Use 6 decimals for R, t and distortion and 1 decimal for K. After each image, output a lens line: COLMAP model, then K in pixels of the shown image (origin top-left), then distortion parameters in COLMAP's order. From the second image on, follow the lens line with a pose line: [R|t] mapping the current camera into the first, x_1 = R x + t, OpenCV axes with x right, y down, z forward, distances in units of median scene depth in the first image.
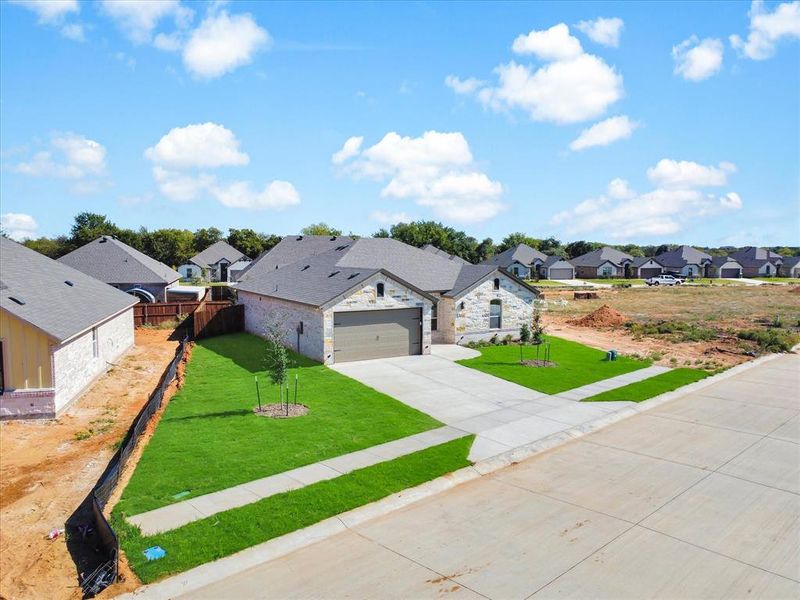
lens RADIAL K [[604.1, 0, 398.2], [0, 604.1, 297.8], [0, 0, 1]] dist [-0.001423, -0.004151]
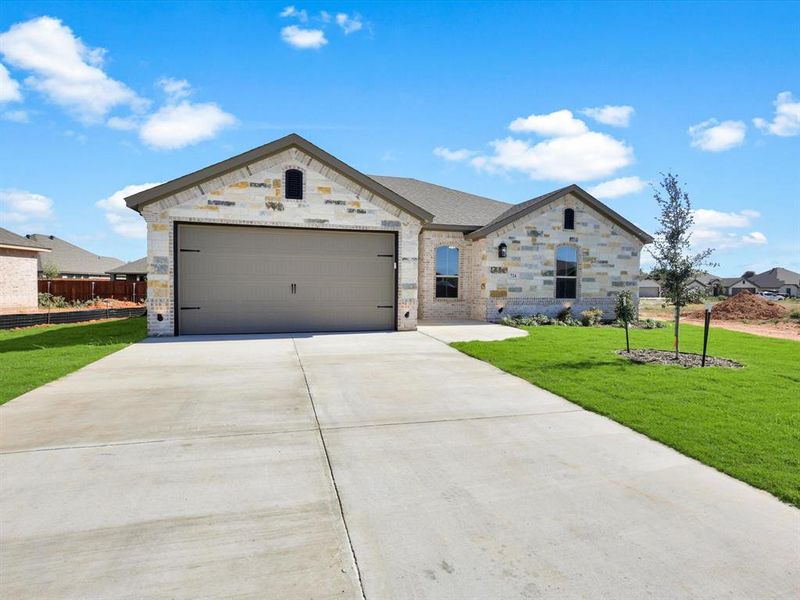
lens RADIAL K [[413.0, 0, 399.2], [0, 413.0, 297.2], [0, 0, 1]] dist [-0.001856, -0.000197]
pose [[0.965998, 0.008932, -0.258394, 0.121484], [-0.024158, 0.998149, -0.055812, 0.082959], [0.257418, 0.060156, 0.964426, 0.656238]]
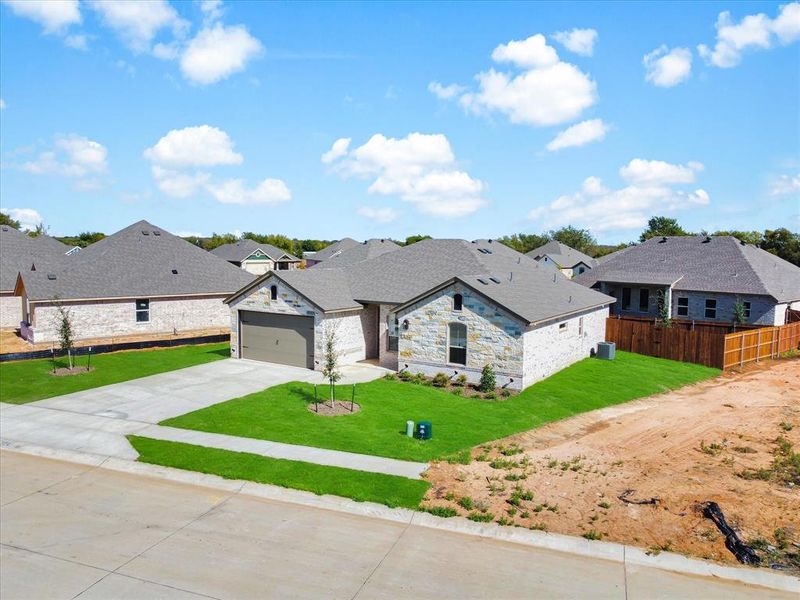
lens RADIAL K [[604.1, 0, 398.2], [0, 604.1, 297.8], [0, 0, 1]] dist [-0.001423, -0.004151]
pose [[0.443062, 0.076180, -0.893248, 0.846697], [-0.082421, 0.995625, 0.044029, -0.058575], [0.892694, 0.054114, 0.447402, 0.681579]]
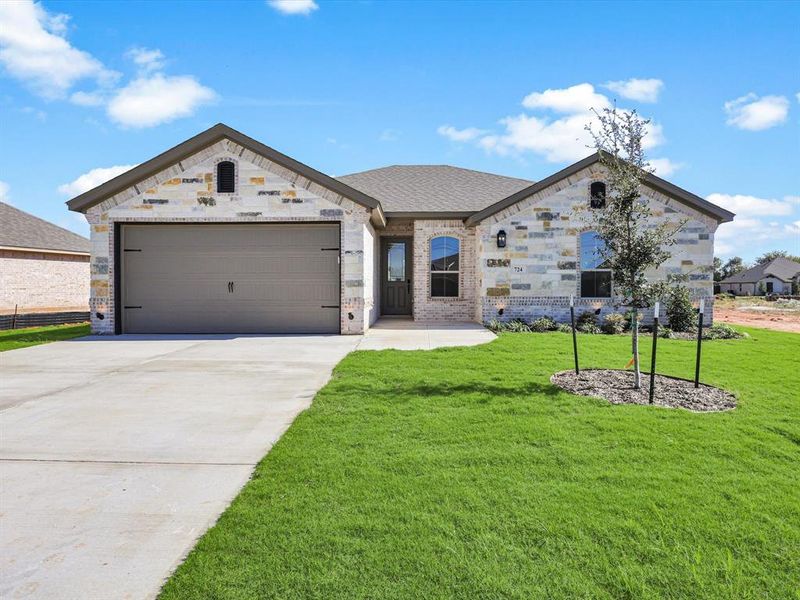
lens RADIAL K [[421.2, 0, 400.2], [0, 421.2, 290.6], [0, 0, 1]] dist [-0.003337, -0.000659]
pose [[0.850245, -0.001002, -0.526386, 0.221746], [-0.037749, 0.997308, -0.062871, 0.077946], [0.525032, 0.073326, 0.847918, 0.742174]]
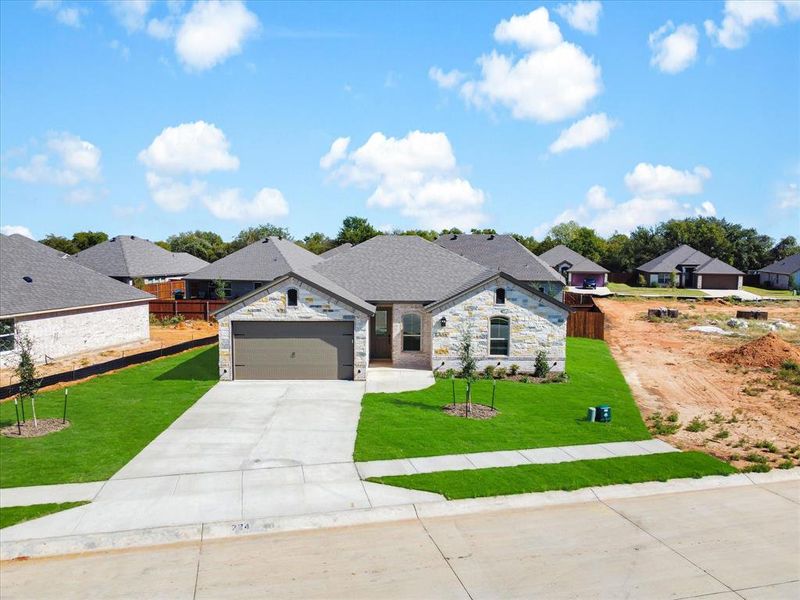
lens RADIAL K [[604.1, 0, 398.2], [0, 604.1, 297.8], [0, 0, 1]] dist [-0.001423, -0.004151]
pose [[0.869089, 0.041762, -0.492890, 0.464215], [-0.042486, 0.999050, 0.009735, -0.024598], [0.492828, 0.012480, 0.870037, 0.318148]]
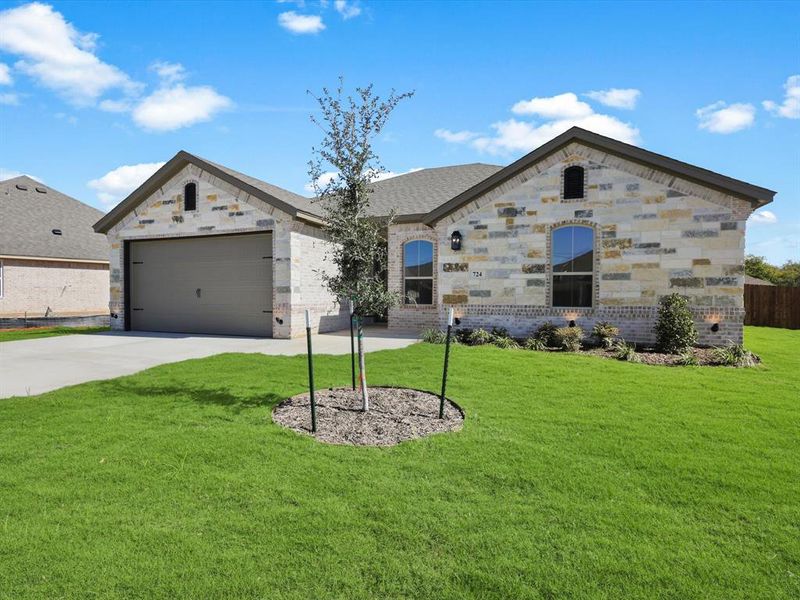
lens RADIAL K [[419.3, 0, 397.3], [0, 419.3, 301.6], [0, 0, 1]] dist [-0.002962, -0.000635]
pose [[0.608497, 0.009865, -0.793495, 0.327288], [-0.064640, 0.997216, -0.037171, 0.070634], [0.790919, 0.073910, 0.607441, 0.851178]]
